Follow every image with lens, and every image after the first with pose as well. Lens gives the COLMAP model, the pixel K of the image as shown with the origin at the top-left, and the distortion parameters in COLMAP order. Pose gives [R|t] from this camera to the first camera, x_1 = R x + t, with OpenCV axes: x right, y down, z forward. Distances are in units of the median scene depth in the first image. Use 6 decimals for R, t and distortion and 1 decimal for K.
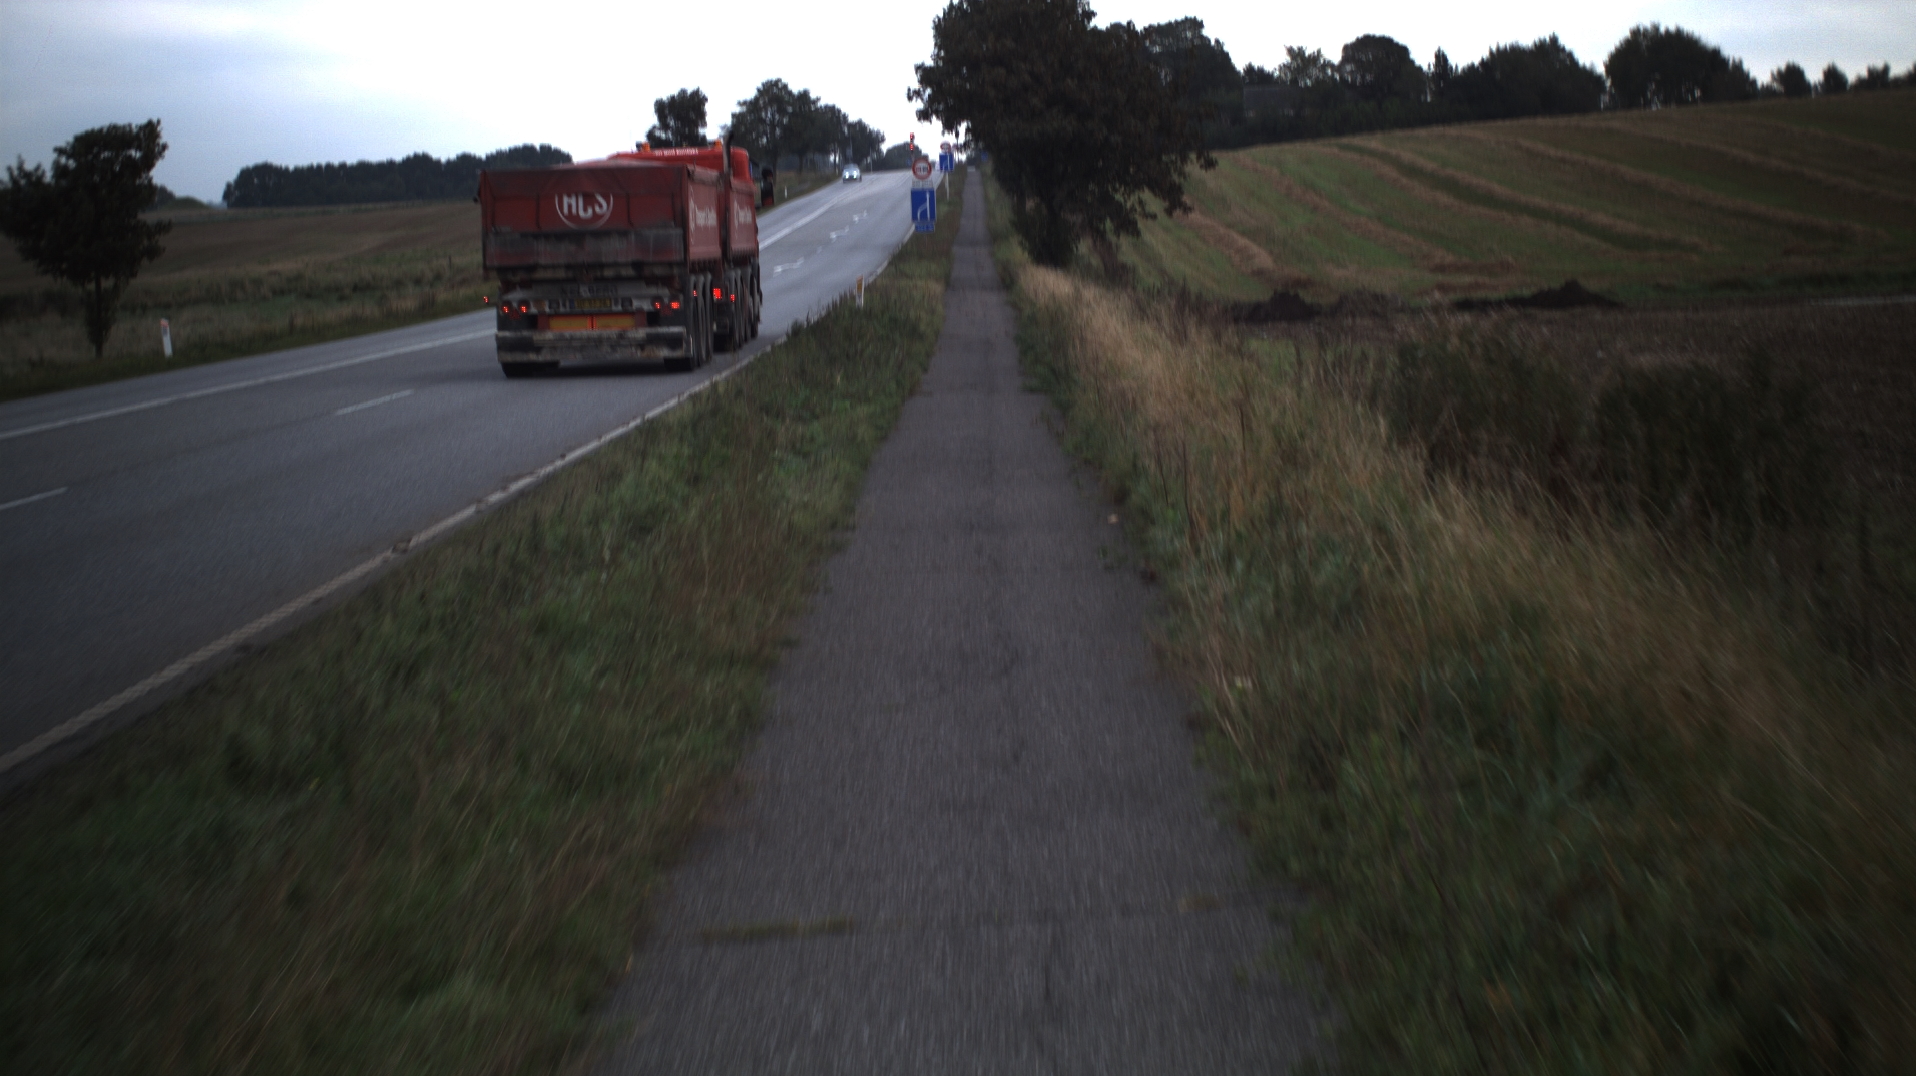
lens RADIAL K [[3464.9, 0, 958.0], [0, 3464.9, 538.0], [0, 0, 1]] dist [-0.270739, 0.248495]
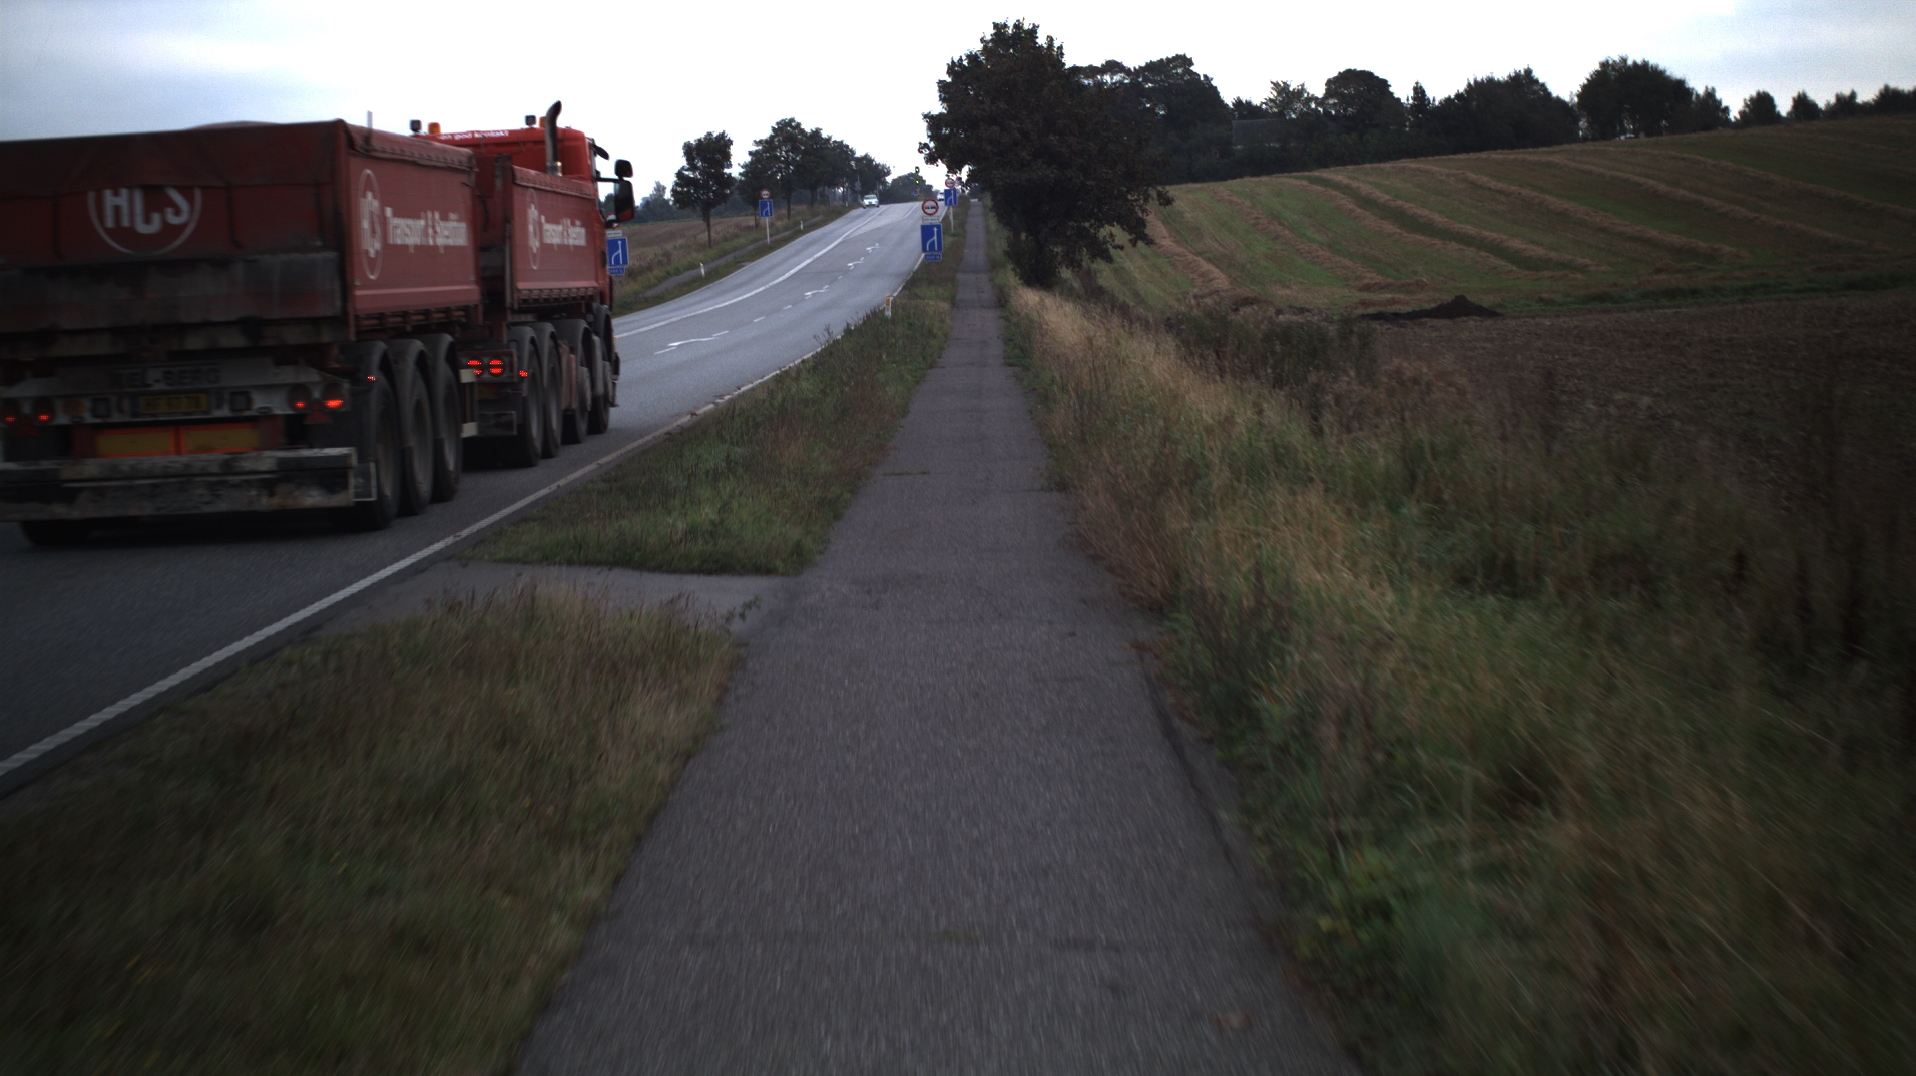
lens RADIAL K [[3464.9, 0, 958.0], [0, 3464.9, 538.0], [0, 0, 1]] dist [-0.270739, 0.248495]
pose [[0.999961, -0.008623, -0.001892, 0.000159], [0.008607, 0.999929, -0.008270, 0.012898], [0.001963, 0.008253, 0.999964, -0.146419]]
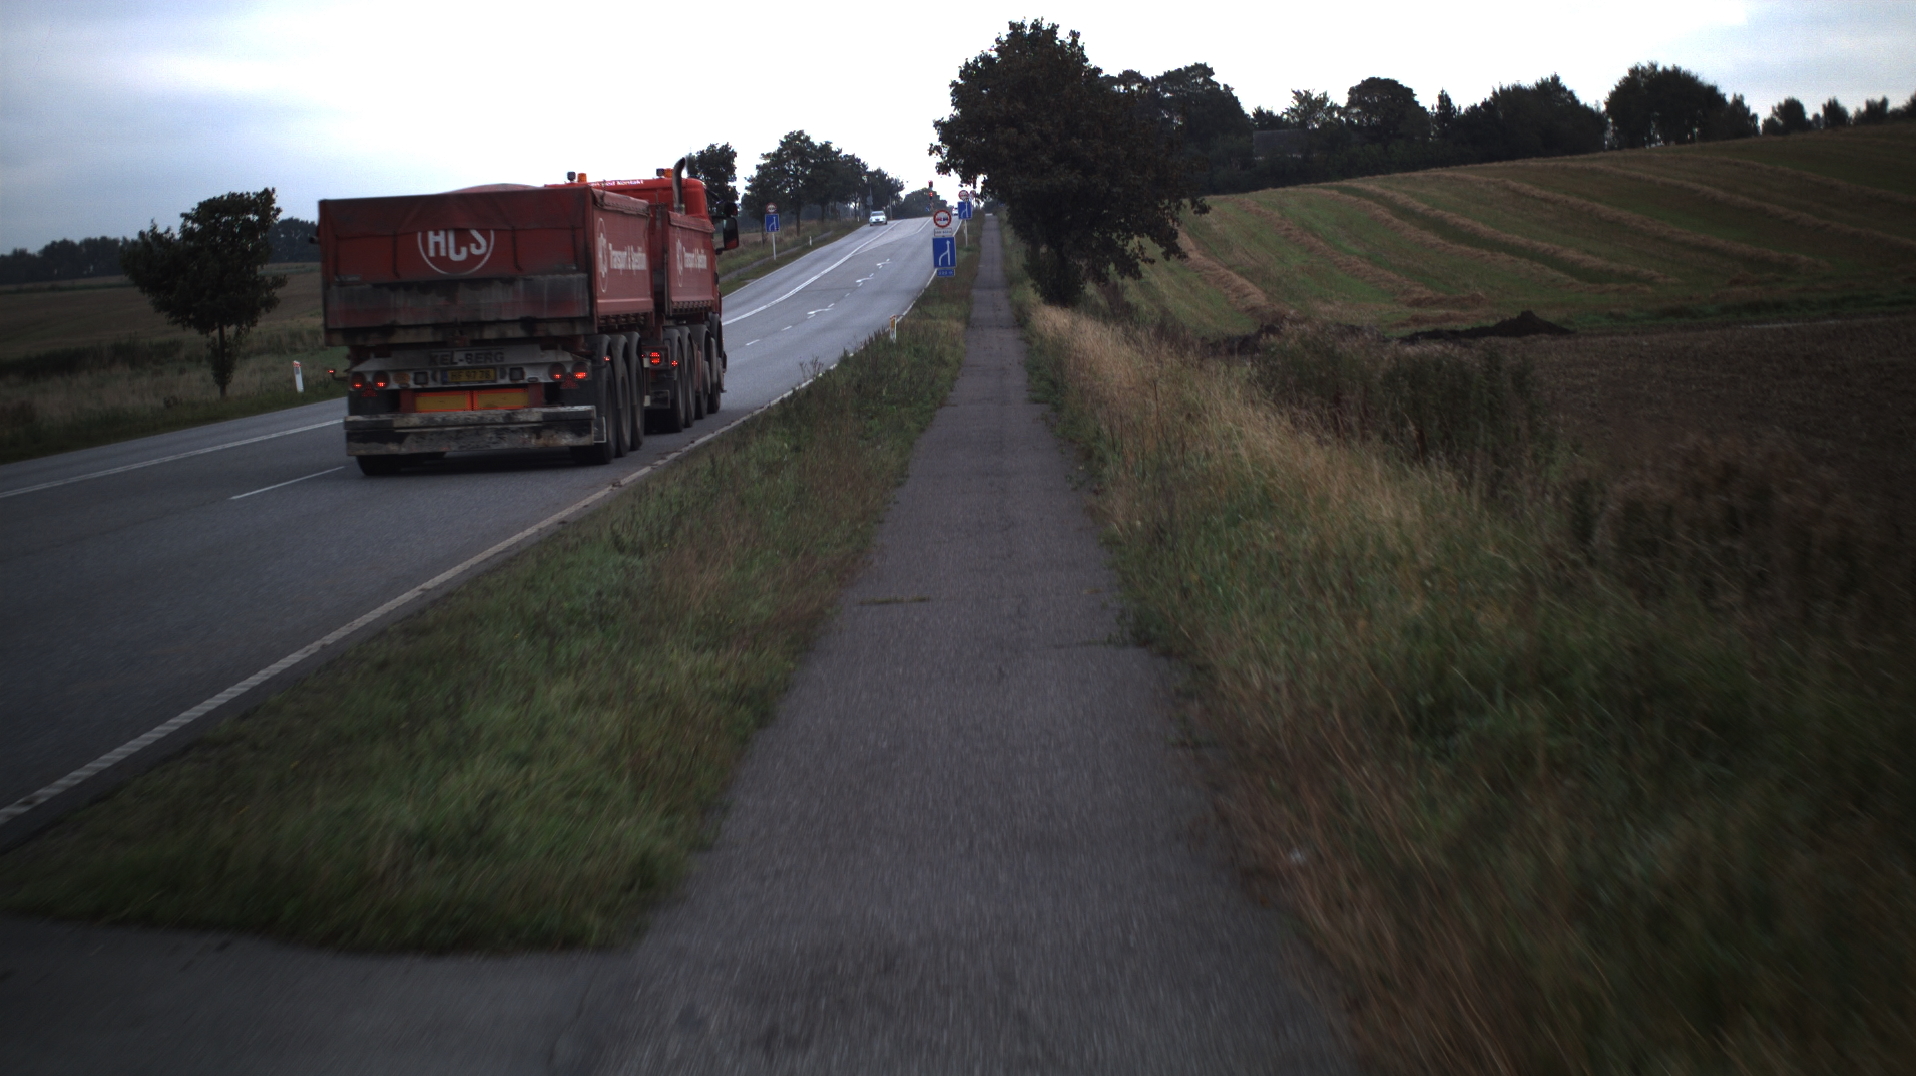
lens RADIAL K [[3464.9, 0, 958.0], [0, 3464.9, 538.0], [0, 0, 1]] dist [-0.270739, 0.248495]
pose [[0.999868, -0.014853, -0.006616, 0.000123], [0.014767, 0.999807, -0.012934, 0.006524], [0.006807, 0.012835, 0.999894, -0.073442]]
